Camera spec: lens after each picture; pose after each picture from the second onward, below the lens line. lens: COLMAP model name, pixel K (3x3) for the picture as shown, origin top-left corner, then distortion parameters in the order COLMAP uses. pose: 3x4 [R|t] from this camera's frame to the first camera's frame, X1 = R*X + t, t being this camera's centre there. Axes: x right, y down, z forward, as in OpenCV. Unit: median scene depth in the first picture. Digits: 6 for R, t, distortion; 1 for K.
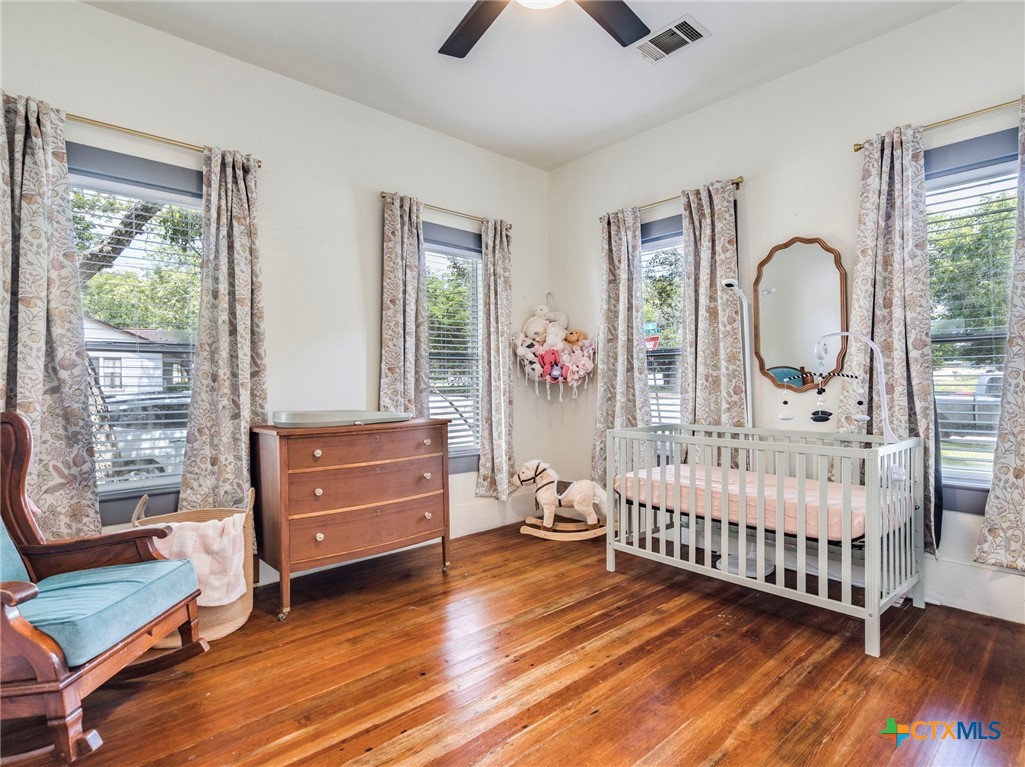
lens RADIAL K [[541.9, 0, 513.3], [0, 541.9, 382.6], [0, 0, 1]] dist [-0.003340, -0.000093]
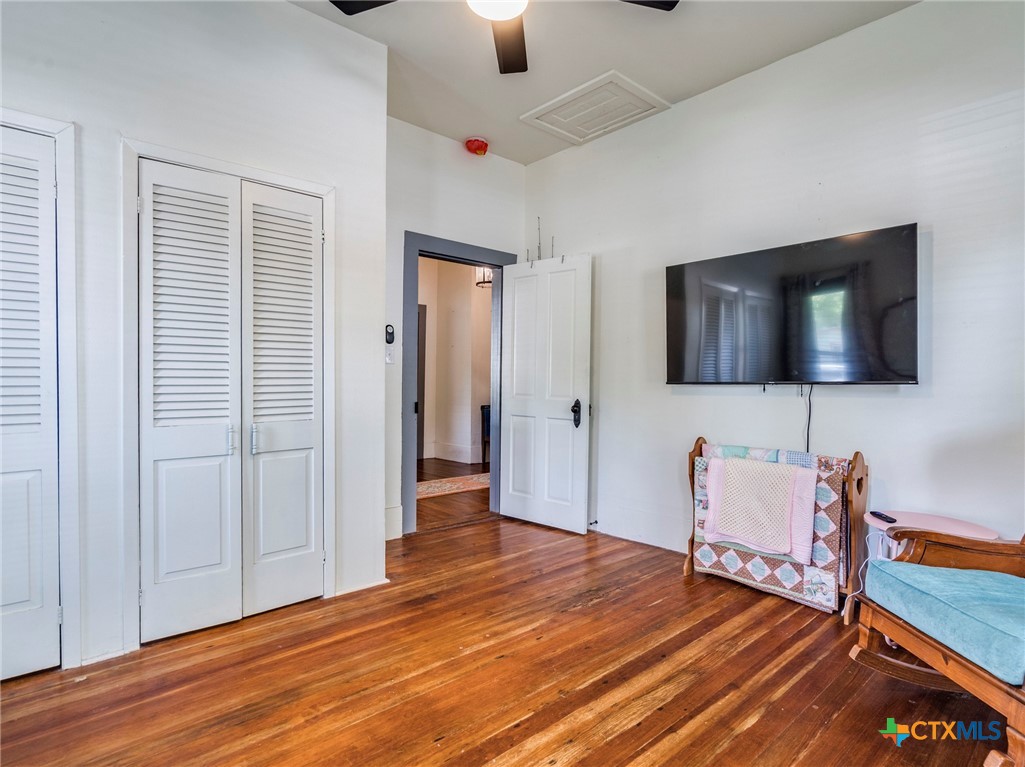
lens RADIAL K [[541.9, 0, 511.0], [0, 541.9, 383.2], [0, 0, 1]] dist [-0.003340, -0.000093]
pose [[-0.999817, 0.000103, 0.019128, 0.014193], [0.000276, 0.999959, 0.009059, 0.009286], [-0.019126, 0.009063, -0.999776, 2.017696]]
